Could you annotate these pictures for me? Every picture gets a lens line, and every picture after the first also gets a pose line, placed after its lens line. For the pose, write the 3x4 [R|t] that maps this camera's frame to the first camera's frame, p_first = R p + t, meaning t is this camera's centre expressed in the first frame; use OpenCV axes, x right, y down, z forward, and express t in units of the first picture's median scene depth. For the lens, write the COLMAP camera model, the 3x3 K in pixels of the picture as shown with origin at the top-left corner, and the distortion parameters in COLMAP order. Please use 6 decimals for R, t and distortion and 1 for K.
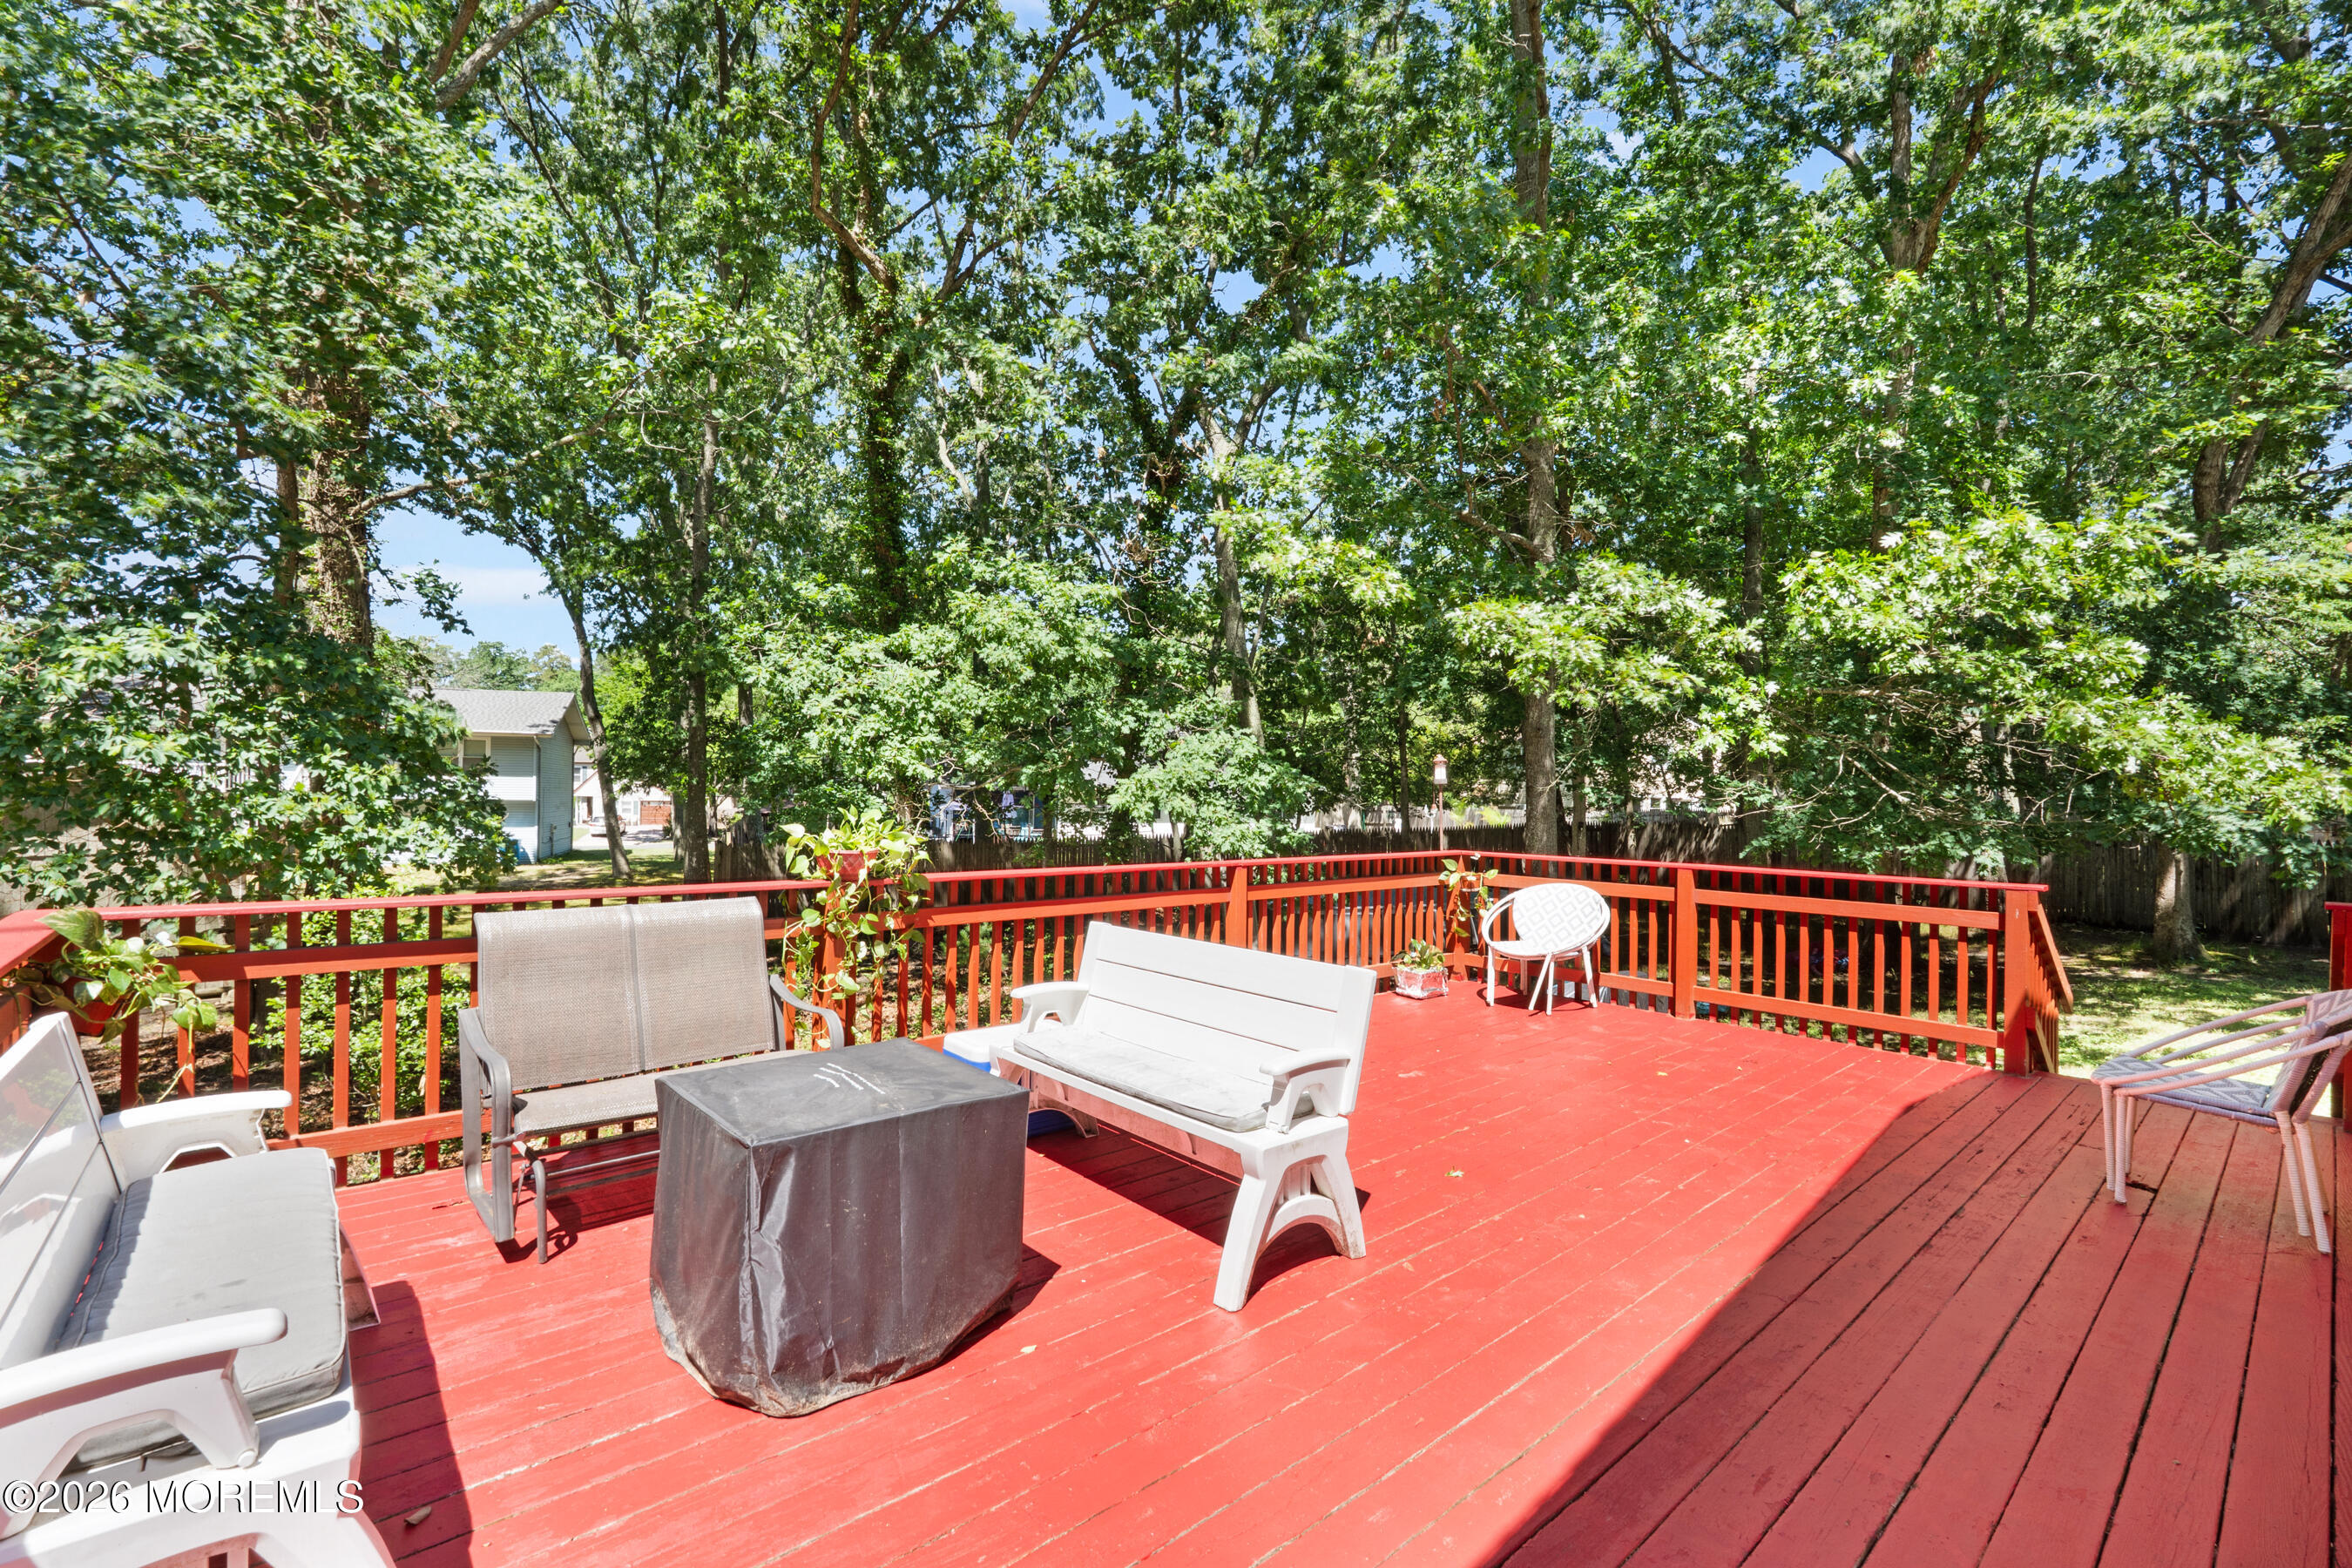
lens RADIAL K [[1027.6, 0, 1166.8], [0, 1027.6, 781.8], [0, 0, 1]] dist [-0.004198, -0.000551]
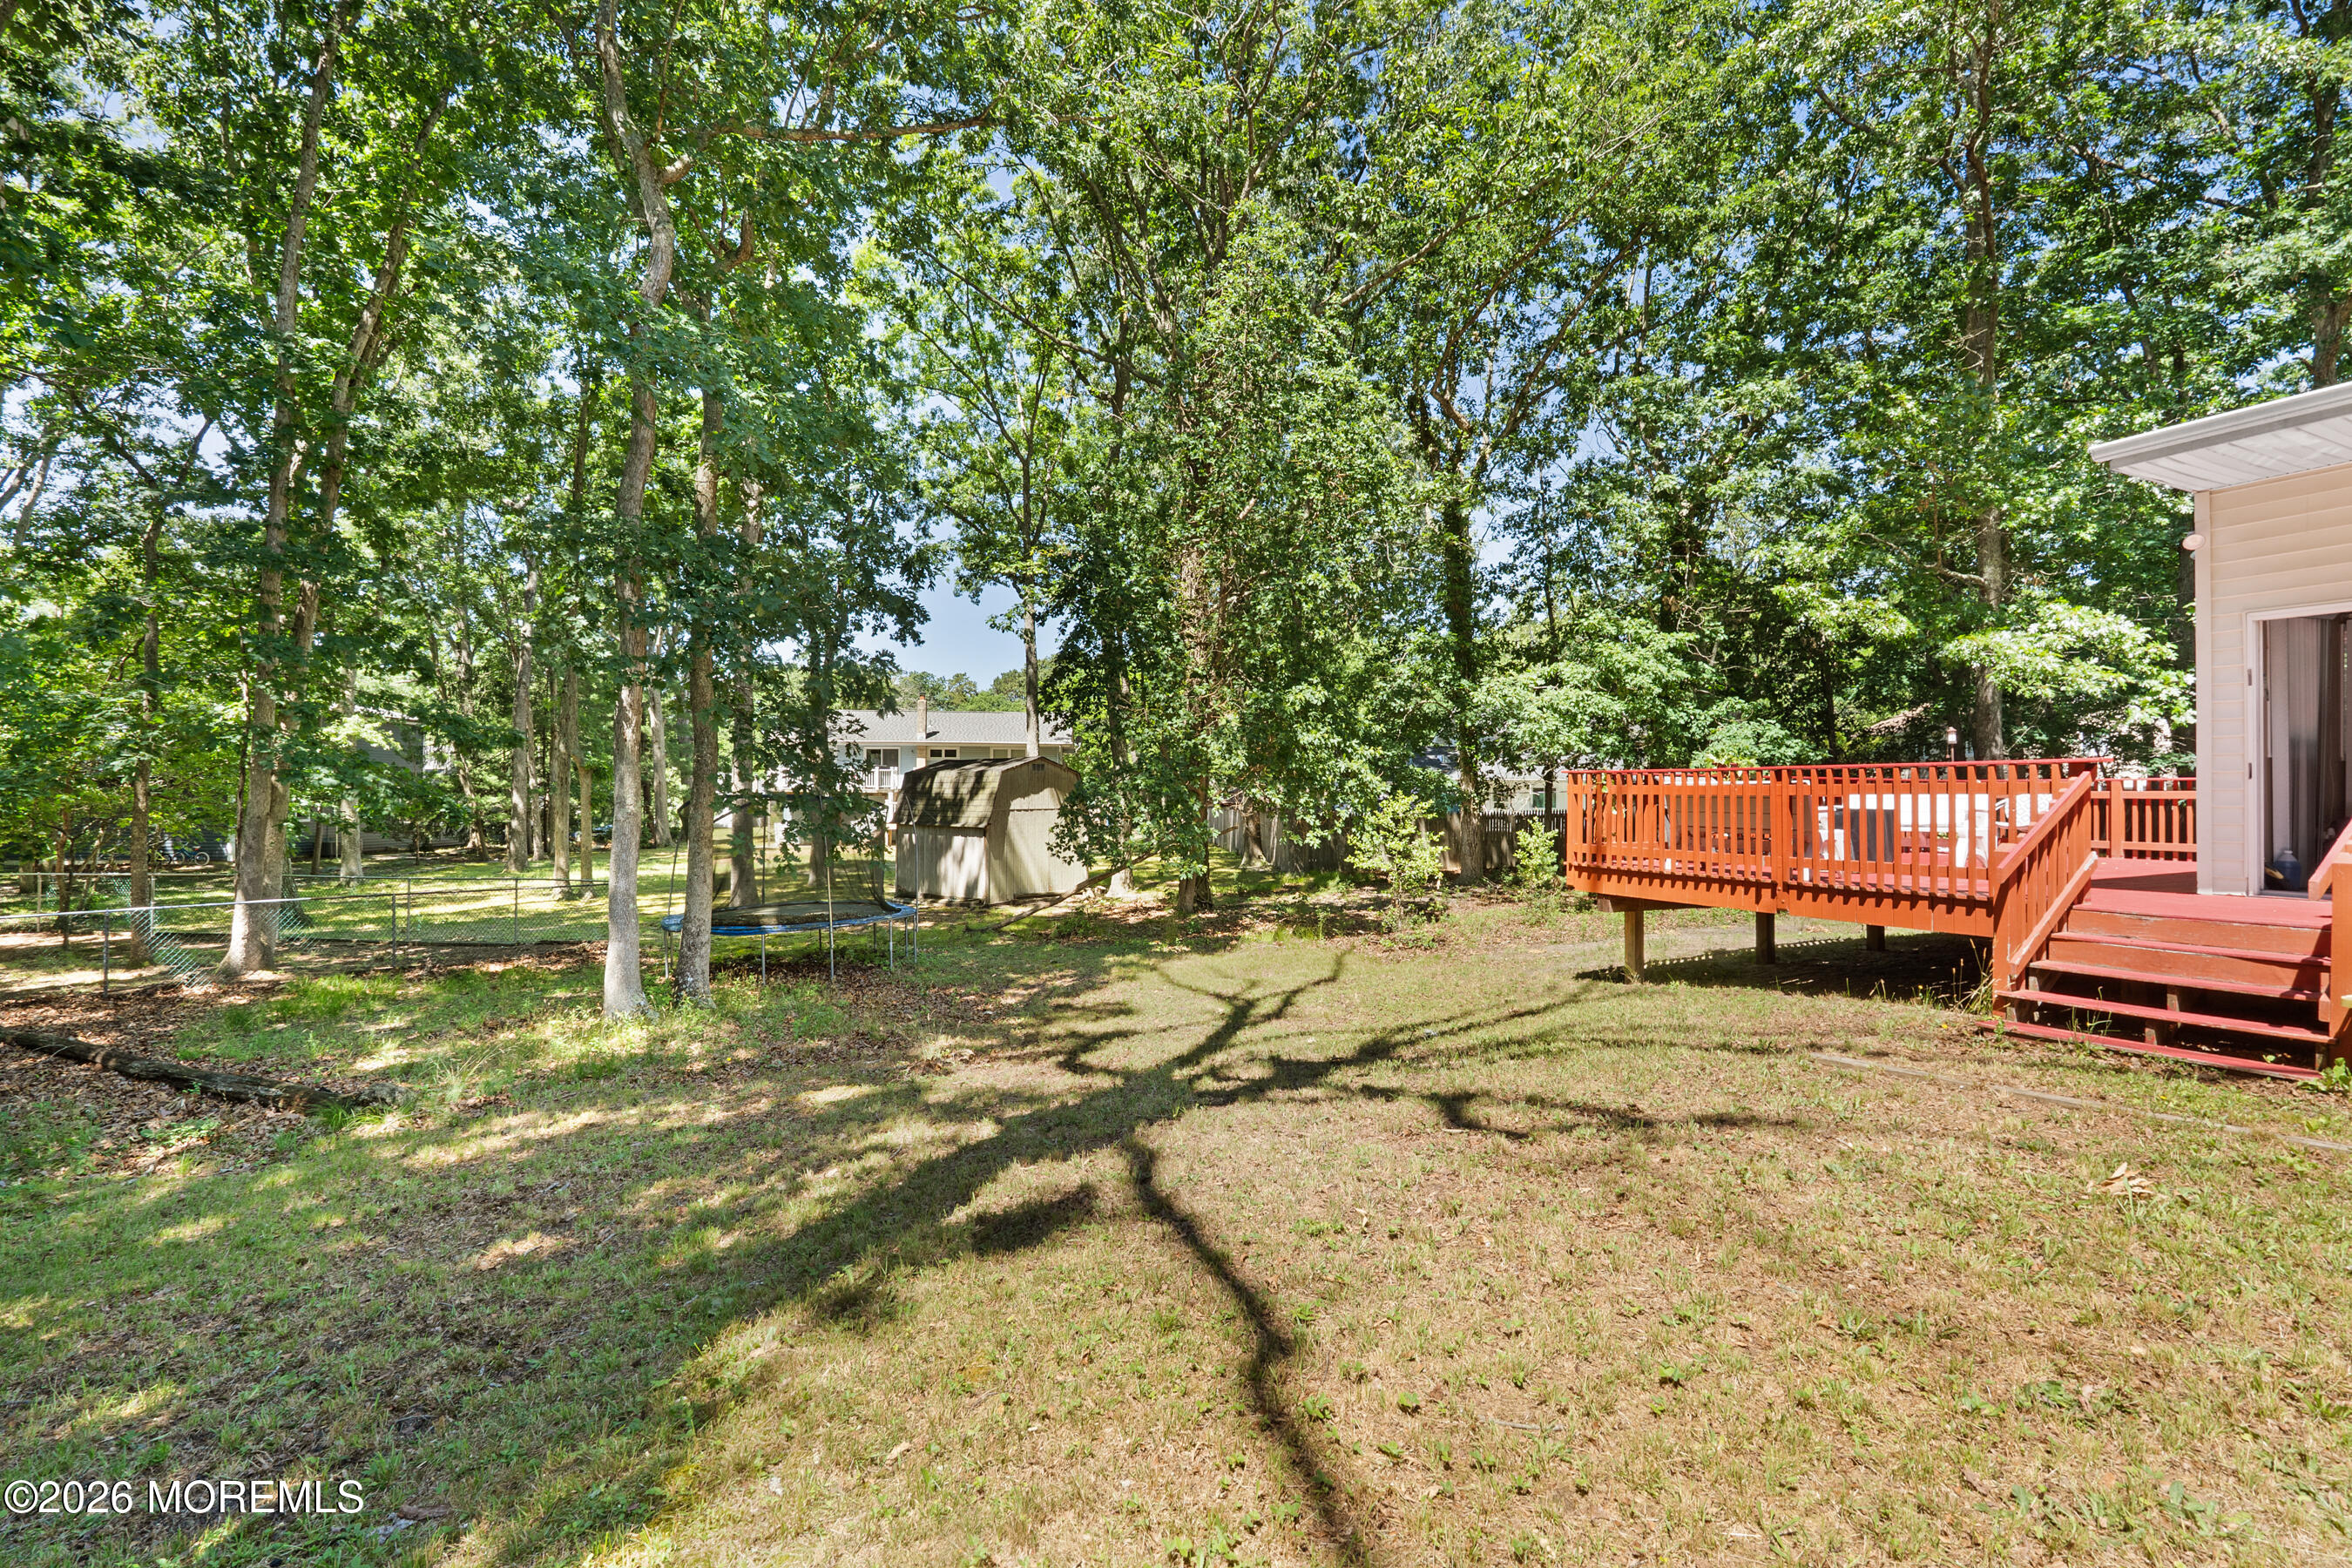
lens RADIAL K [[1027.6, 0, 1187.3], [0, 1027.6, 789.1], [0, 0, 1]] dist [-0.004198, -0.000551]
pose [[0.958789, -0.012671, -0.283838, -0.431515], [0.013297, 0.999912, 0.000278, 0.053723], [0.283809, -0.004041, 0.958872, -0.929253]]
